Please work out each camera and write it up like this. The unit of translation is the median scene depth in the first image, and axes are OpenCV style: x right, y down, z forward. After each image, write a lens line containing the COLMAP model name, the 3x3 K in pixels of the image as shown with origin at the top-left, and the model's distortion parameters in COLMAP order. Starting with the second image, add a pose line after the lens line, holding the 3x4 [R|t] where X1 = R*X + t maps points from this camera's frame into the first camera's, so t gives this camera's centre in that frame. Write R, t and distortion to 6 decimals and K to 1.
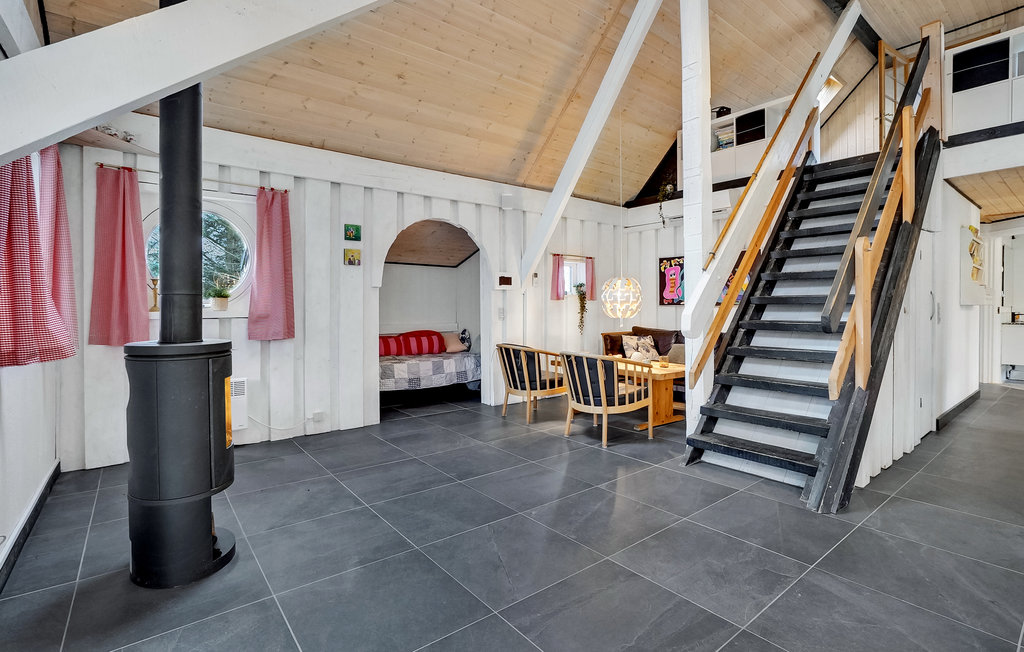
lens RADIAL K [[480.9, 0, 513.3], [0, 480.9, 320.3], [0, 0, 1]] dist [-0.049889, 0.001076]
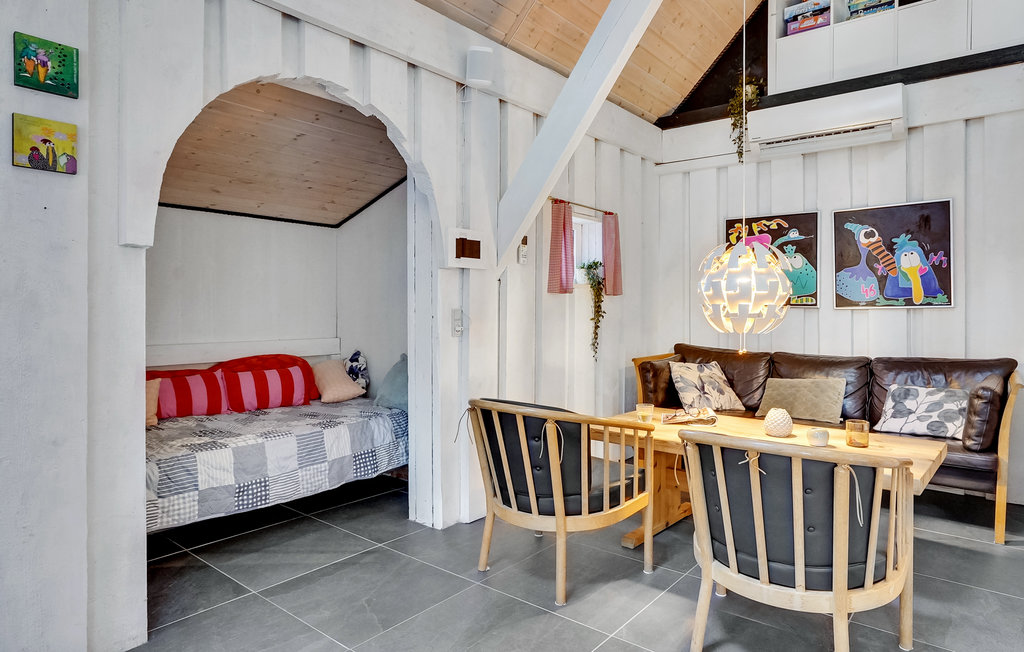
lens RADIAL K [[602.0, 0, 512.8], [0, 602.0, 322.8], [0, 0, 1]] dist [-0.024480, 0.002121]
pose [[0.976004, 0.000420, 0.217754, -0.093421], [-0.000259, 1.000000, -0.000771, -0.012039], [-0.217754, 0.000696, 0.976003, 0.422433]]
